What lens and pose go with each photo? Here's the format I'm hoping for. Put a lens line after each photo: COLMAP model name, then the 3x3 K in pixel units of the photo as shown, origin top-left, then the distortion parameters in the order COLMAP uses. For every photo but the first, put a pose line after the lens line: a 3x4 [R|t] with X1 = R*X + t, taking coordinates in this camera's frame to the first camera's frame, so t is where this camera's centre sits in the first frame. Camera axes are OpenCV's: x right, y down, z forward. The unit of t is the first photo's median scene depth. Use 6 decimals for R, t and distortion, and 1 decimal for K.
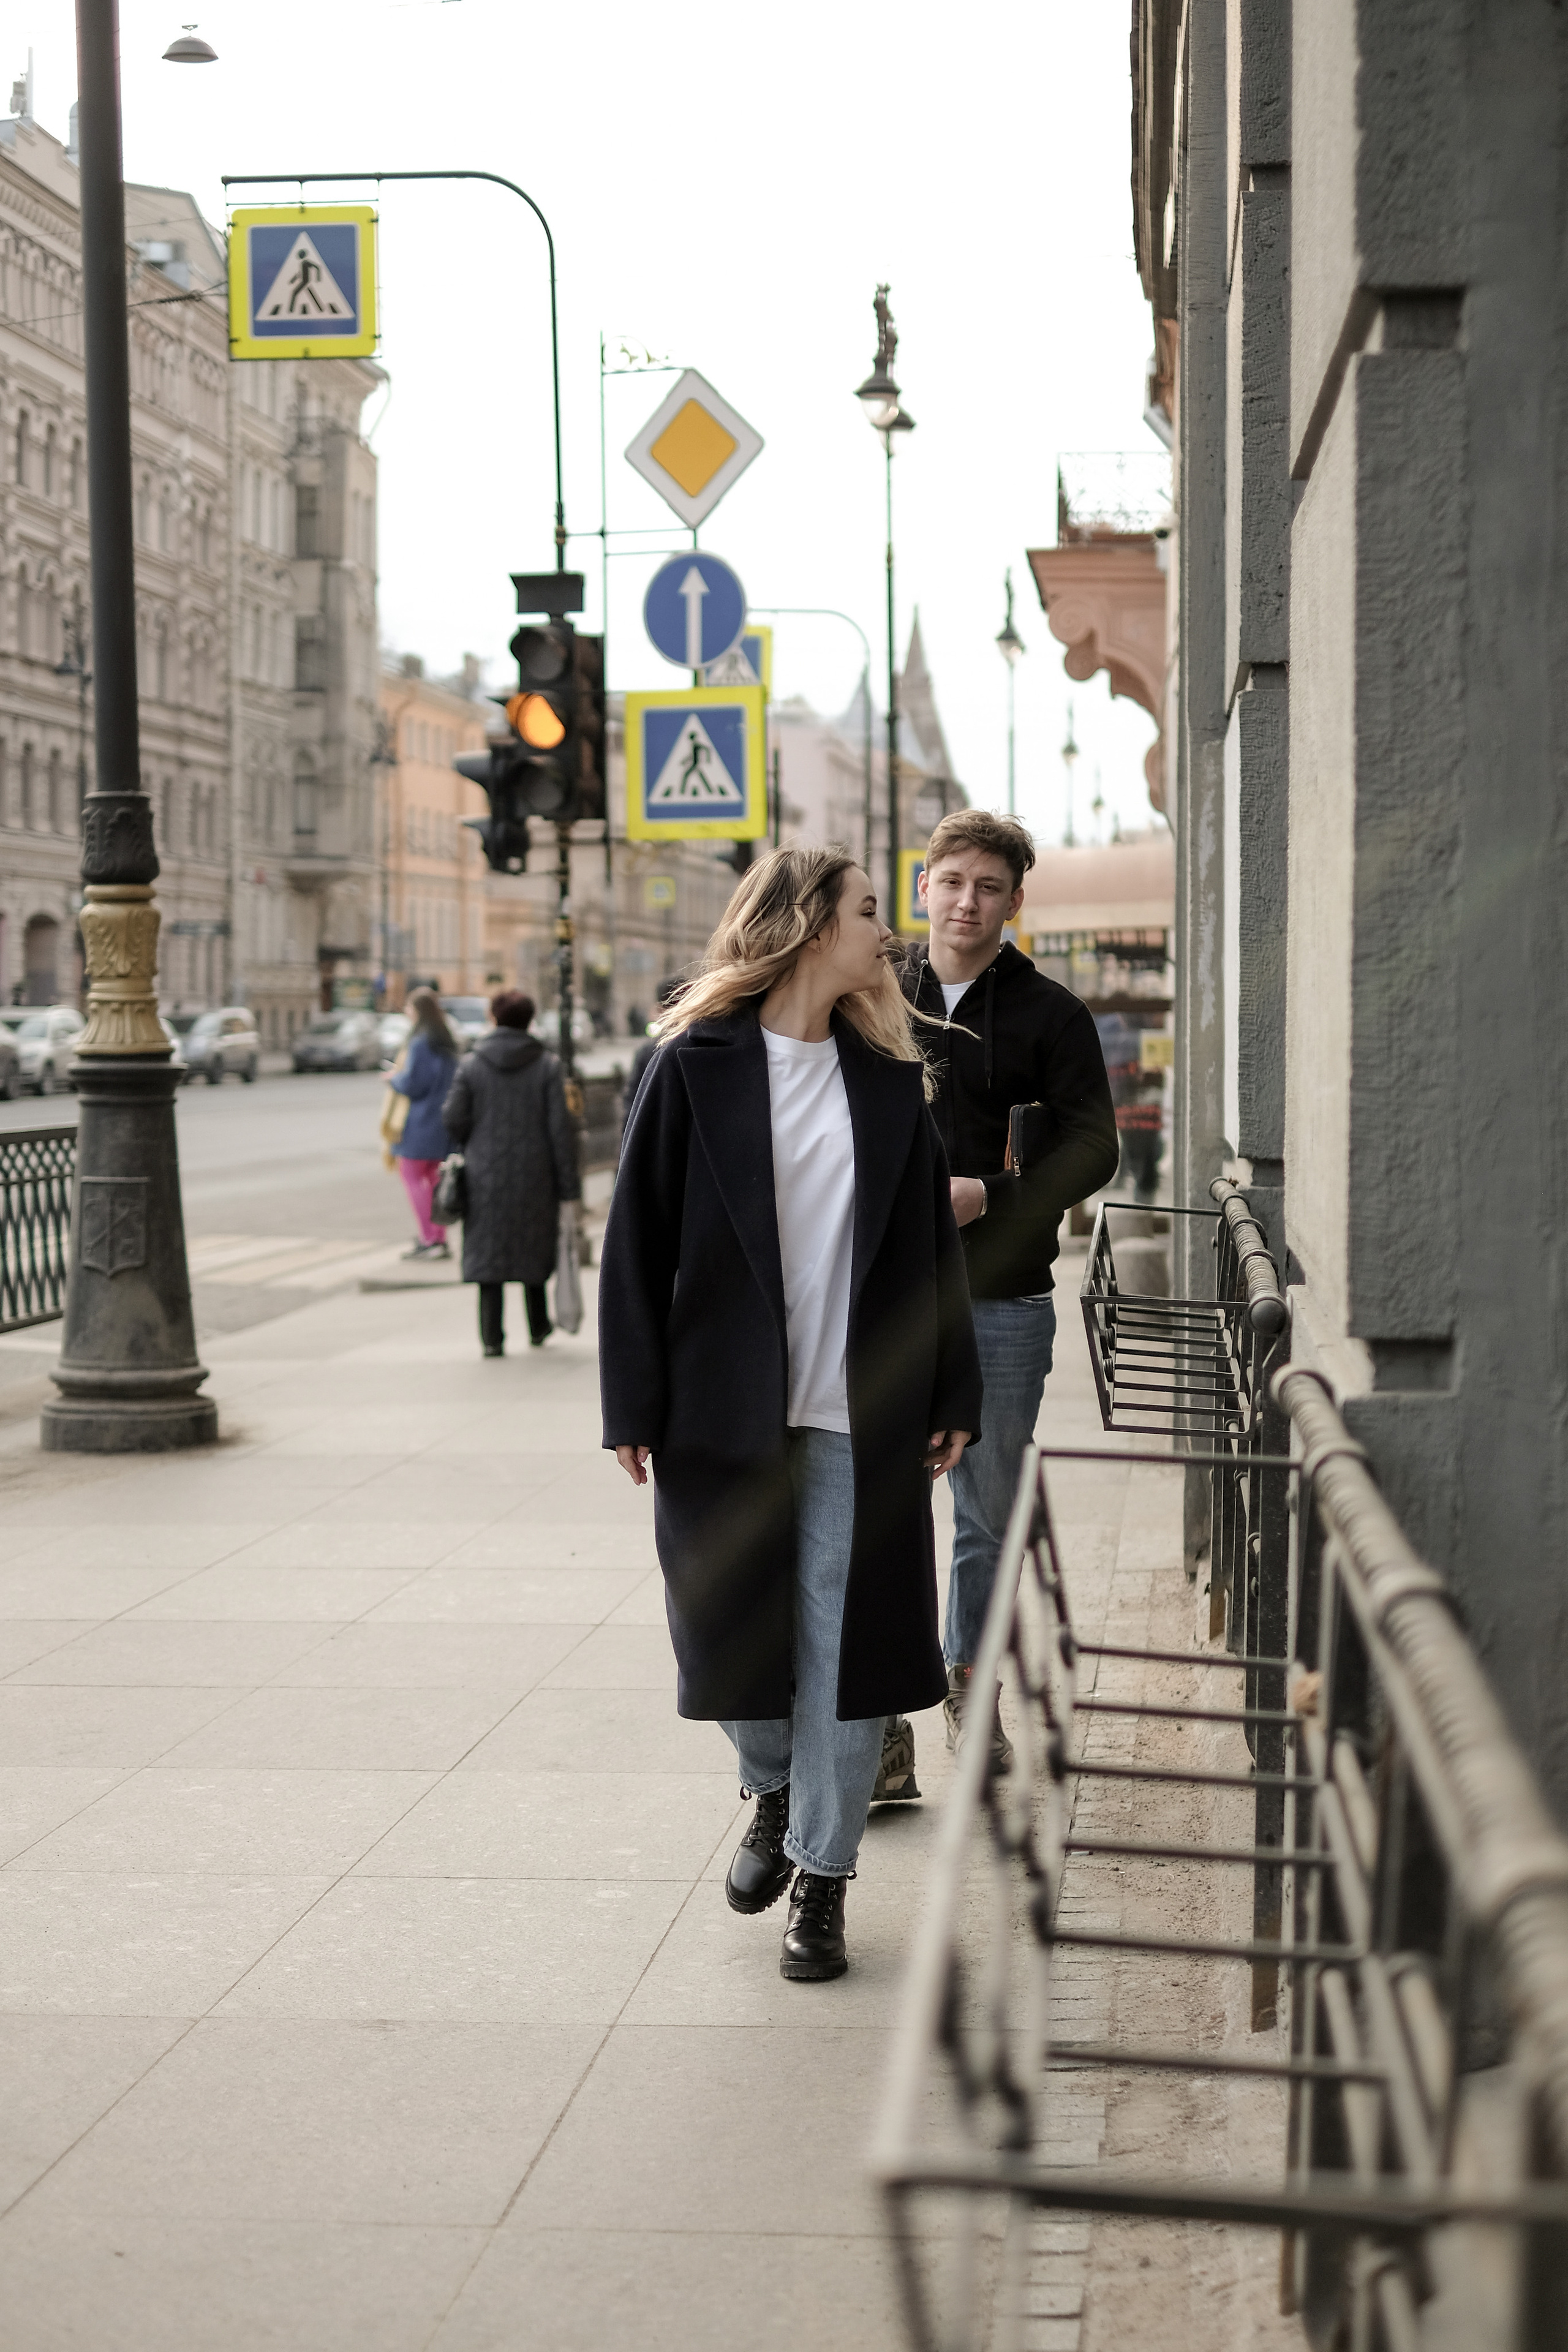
lens RADIAL K [[3743.2, 0, 784.0], [0, 3743.2, 1176.0], [0, 0, 1]] dist [-0.009677, 0.031409]
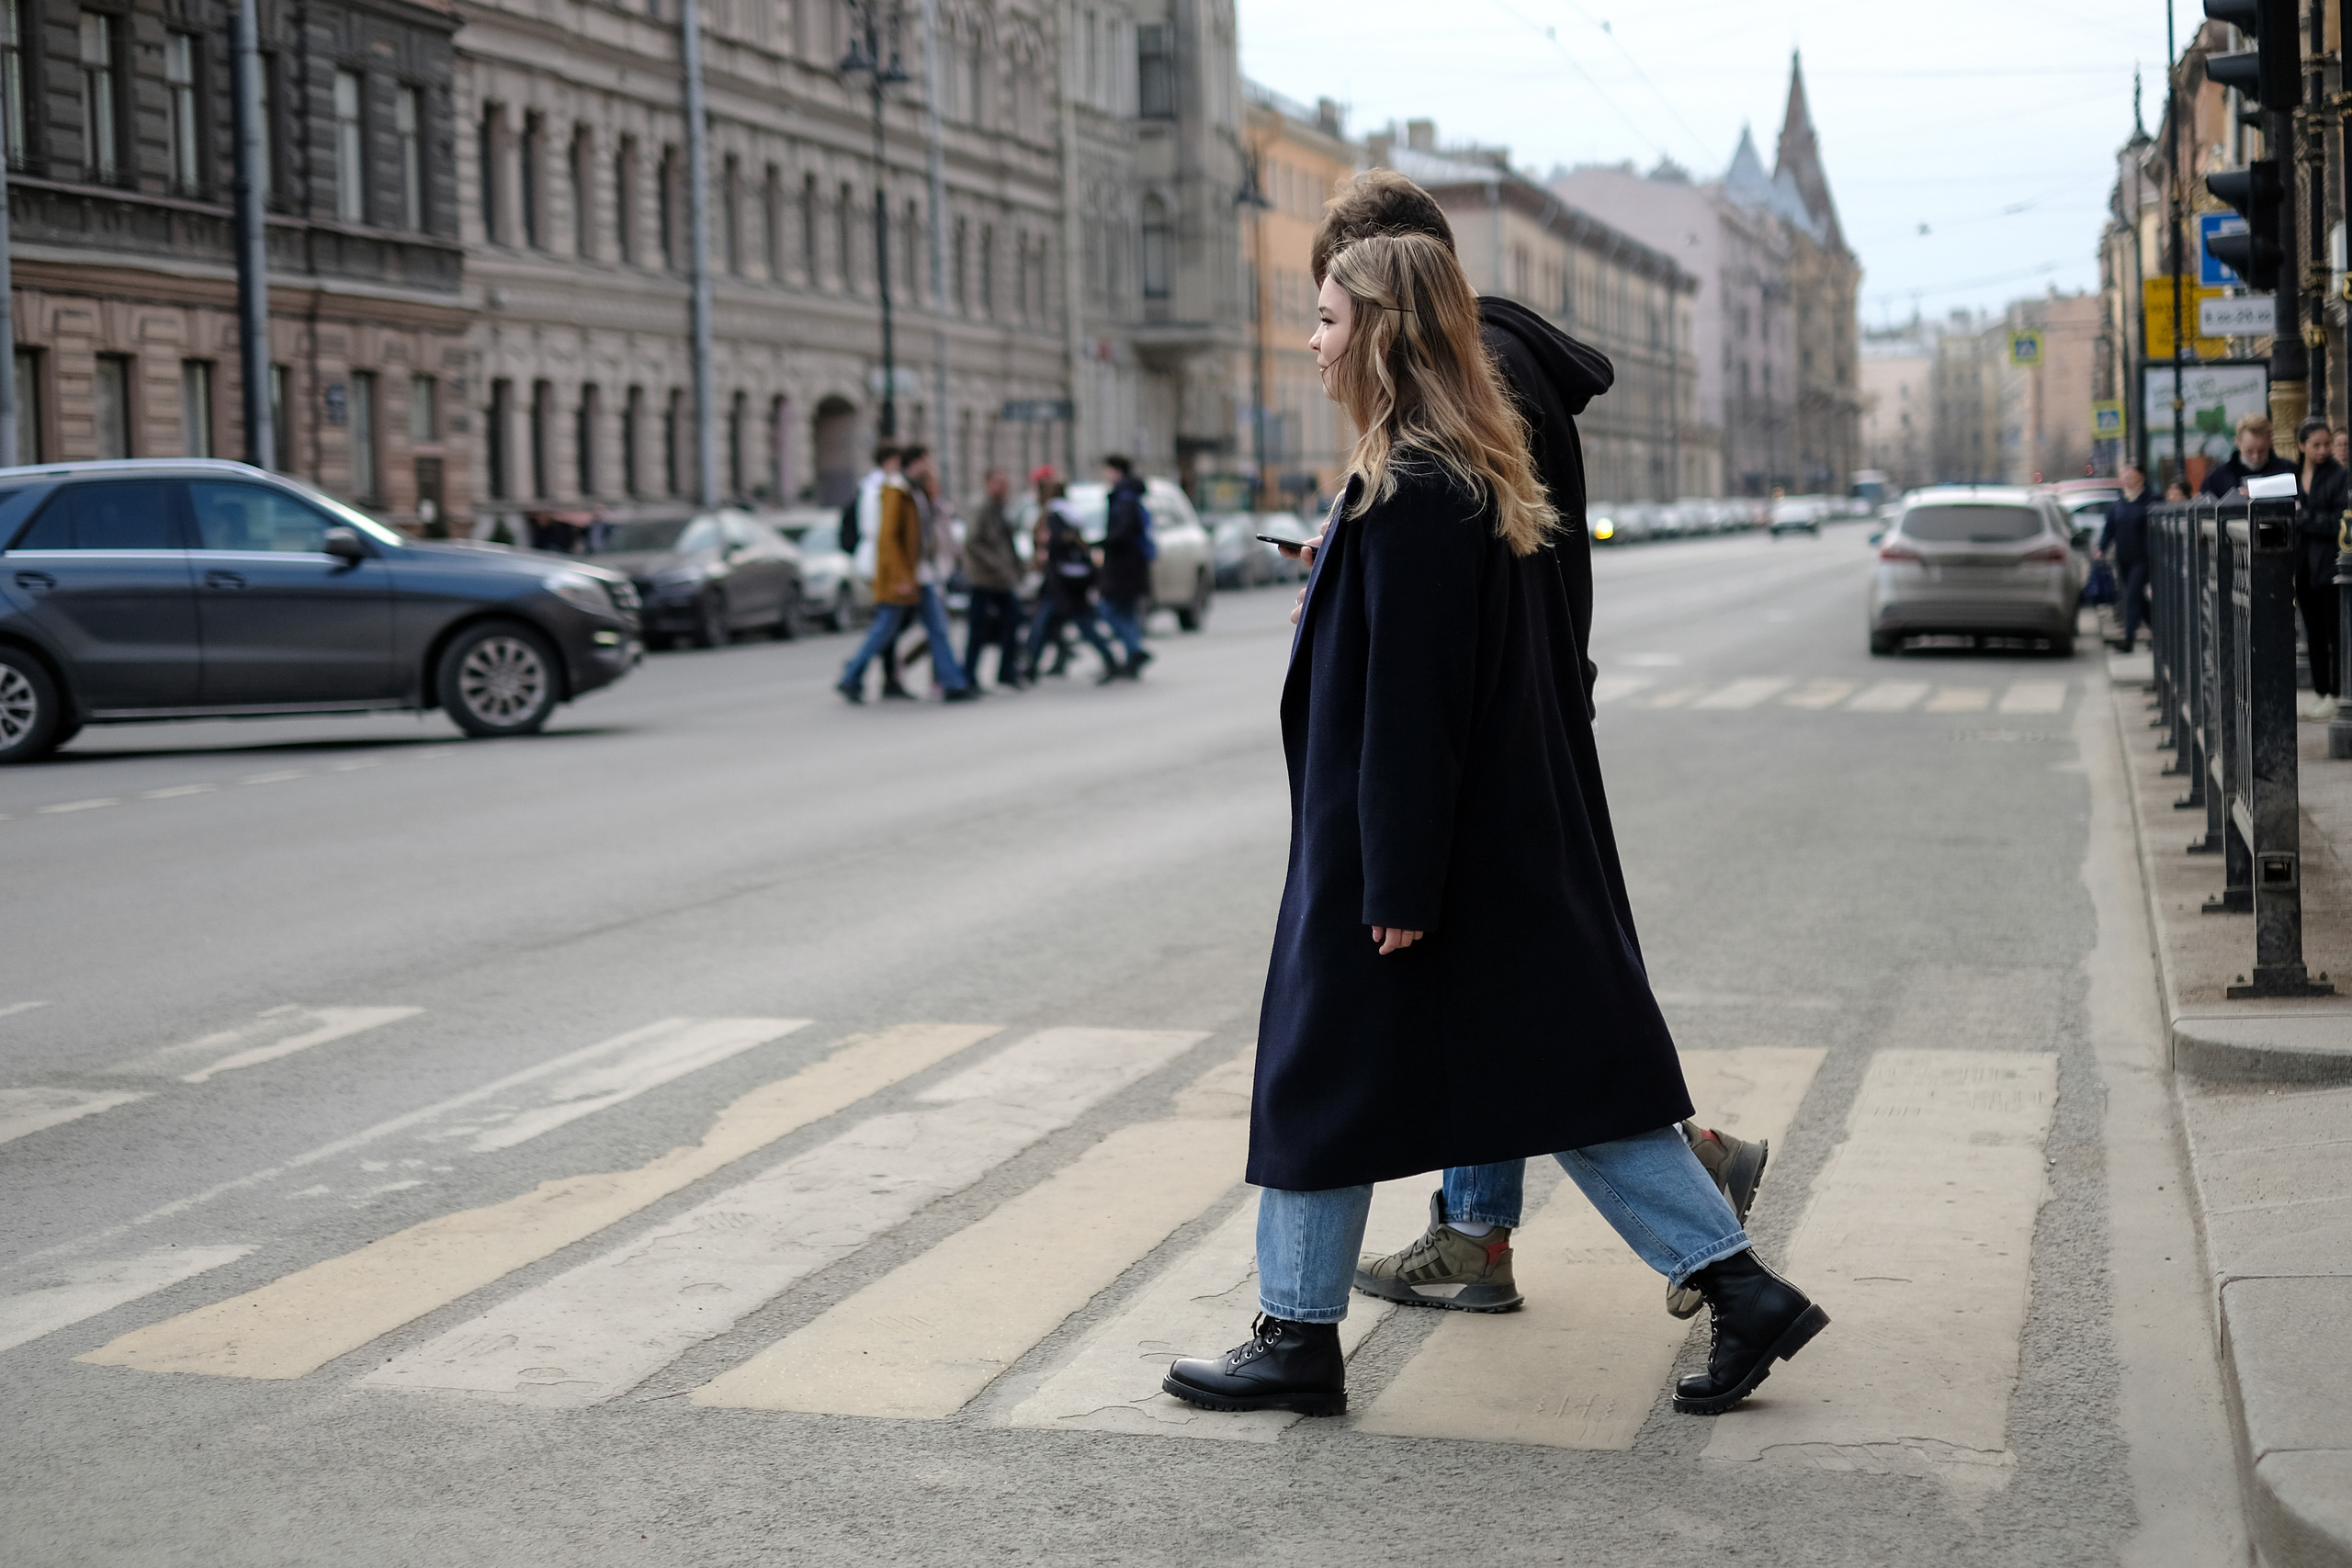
lens RADIAL K [[3911.1, 0, 1181.4], [0, 3911.1, 787.5], [0, 0, 1]] dist [-0.015086, 0.024535]
pose [[0.993196, -0.026548, -0.113385, -0.031157], [0.029065, 0.999365, 0.020601, -0.003216], [0.112766, -0.023757, 0.993338, 0.168490]]
